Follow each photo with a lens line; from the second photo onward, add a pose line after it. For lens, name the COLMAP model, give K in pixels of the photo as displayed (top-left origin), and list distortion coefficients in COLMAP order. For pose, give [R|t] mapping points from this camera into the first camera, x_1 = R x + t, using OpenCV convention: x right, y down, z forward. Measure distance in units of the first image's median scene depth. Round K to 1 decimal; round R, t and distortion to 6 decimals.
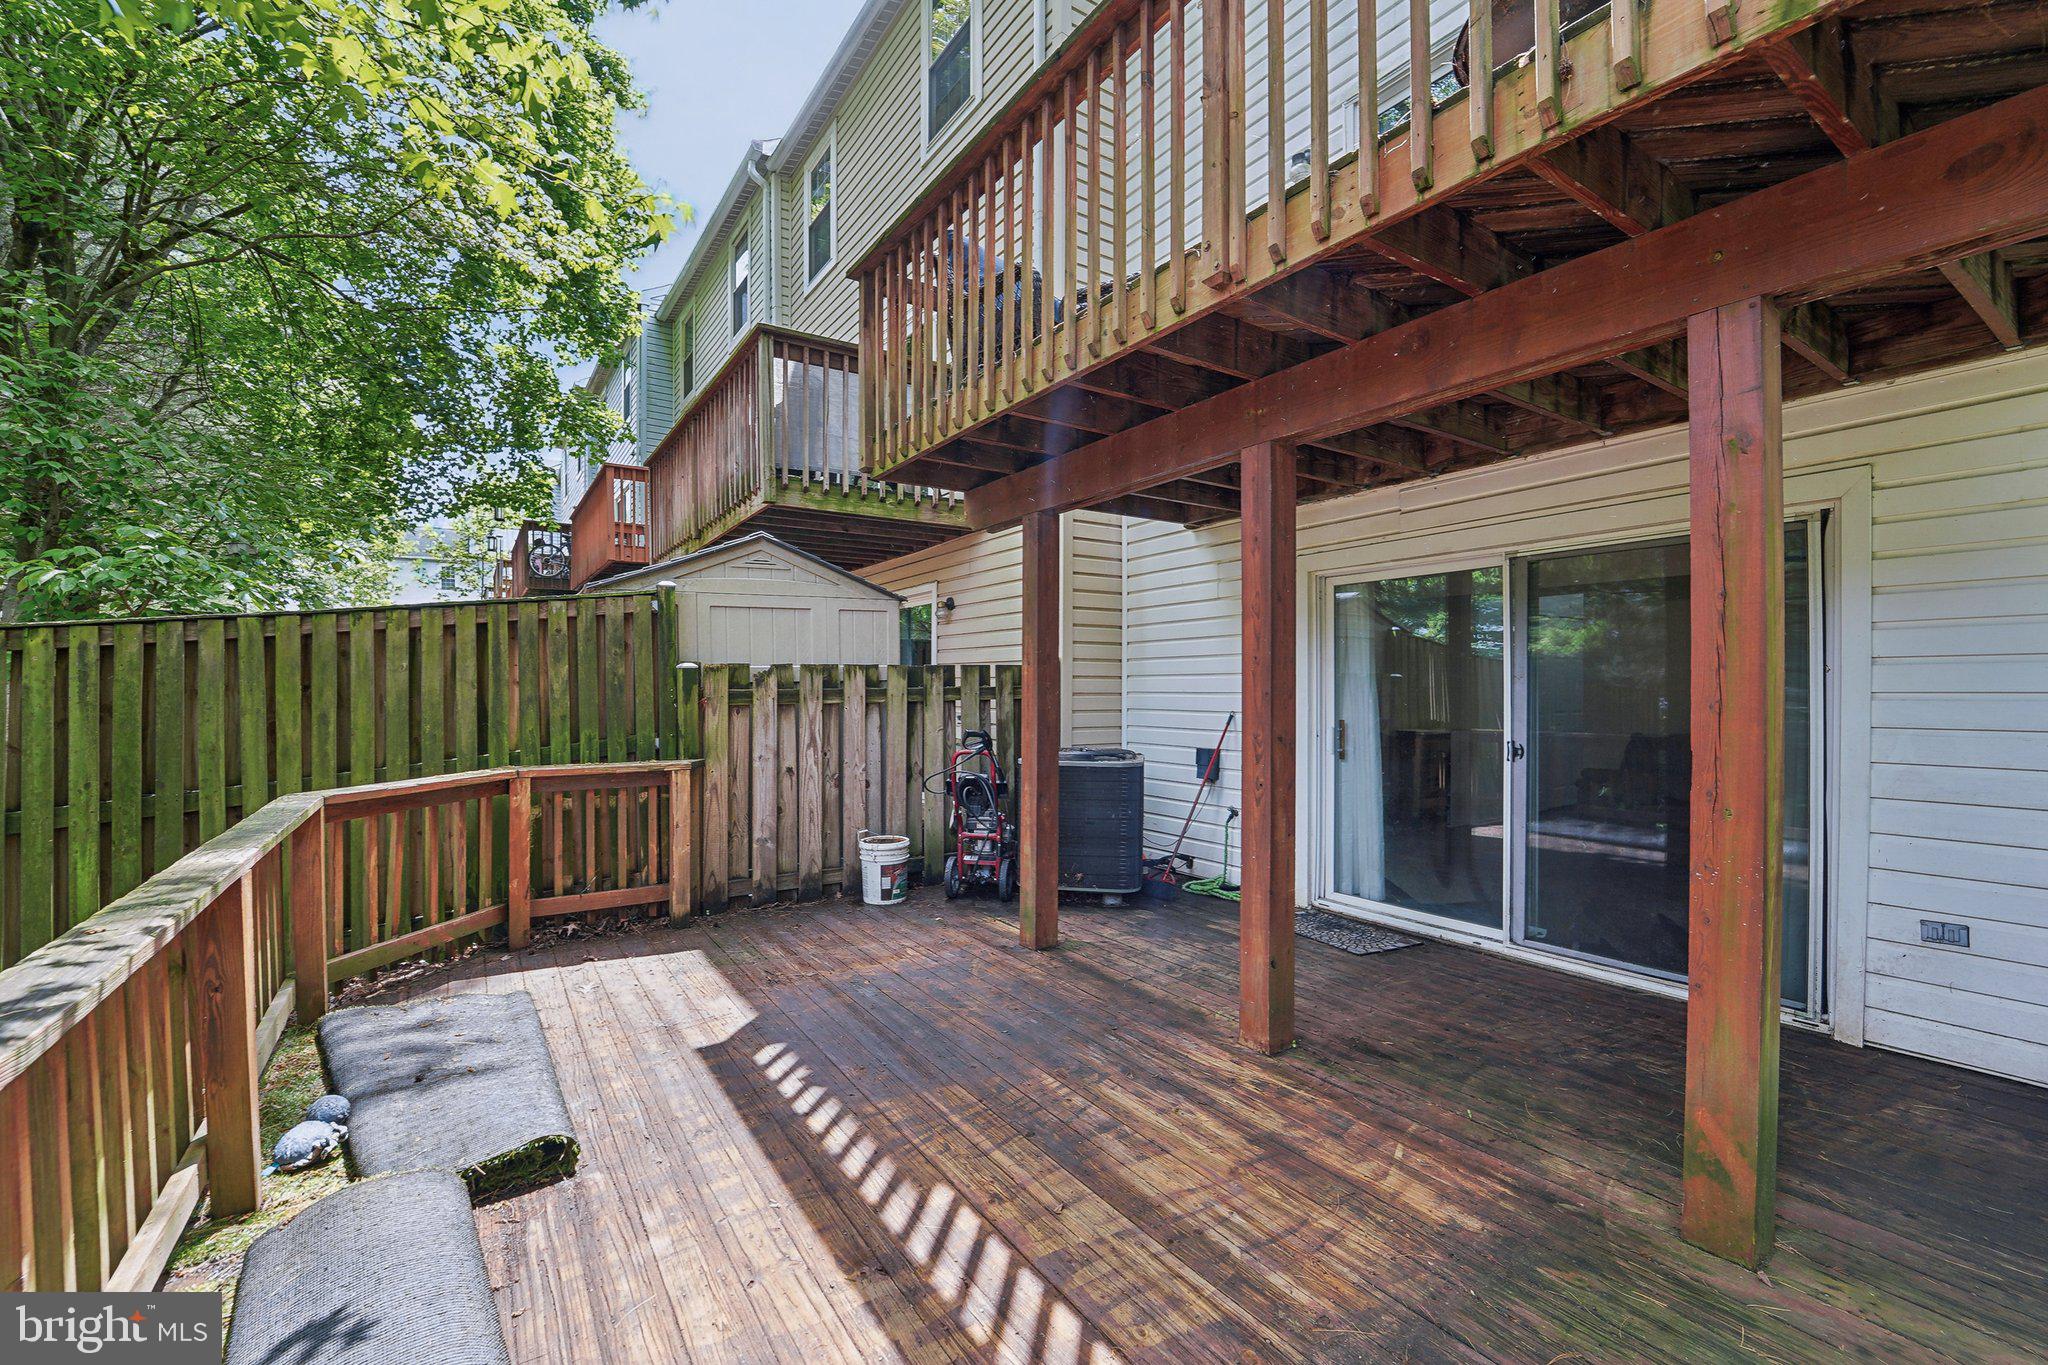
lens RADIAL K [[851.1, 0, 1030.4], [0, 851.1, 693.7], [0, 0, 1]] dist [-0.015699, 0.000040]
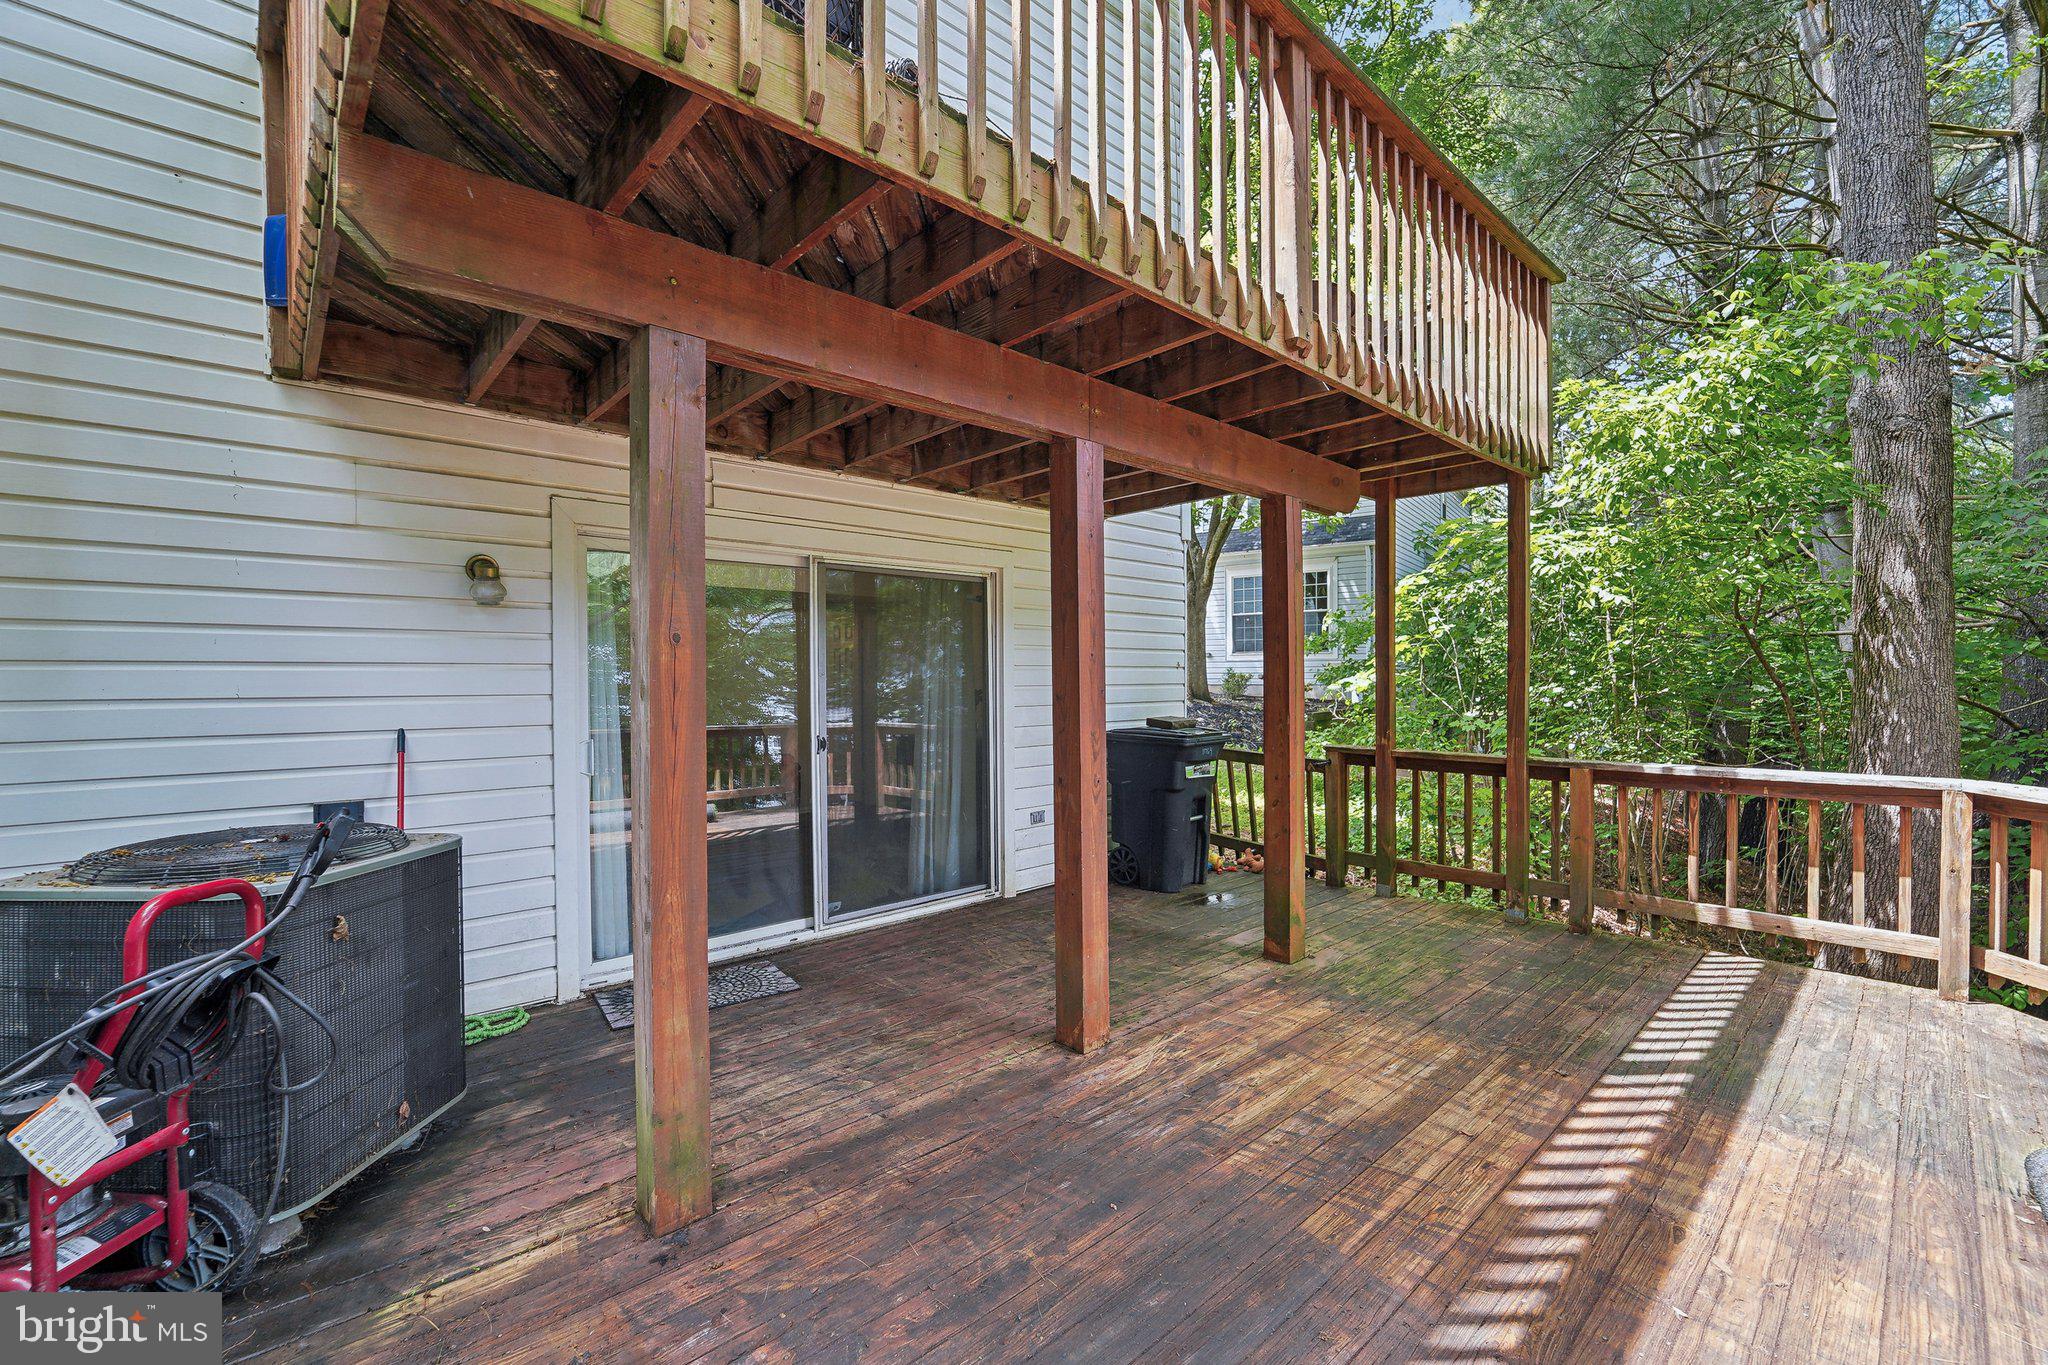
lens RADIAL K [[851.1, 0, 1030.4], [0, 851.1, 693.7], [0, 0, 1]] dist [-0.015699, 0.000040]
pose [[-0.149953, -0.017177, 0.988544, -0.846878], [0.008605, 0.999789, 0.018678, -0.020627], [-0.988656, 0.011307, -0.149773, 1.468216]]
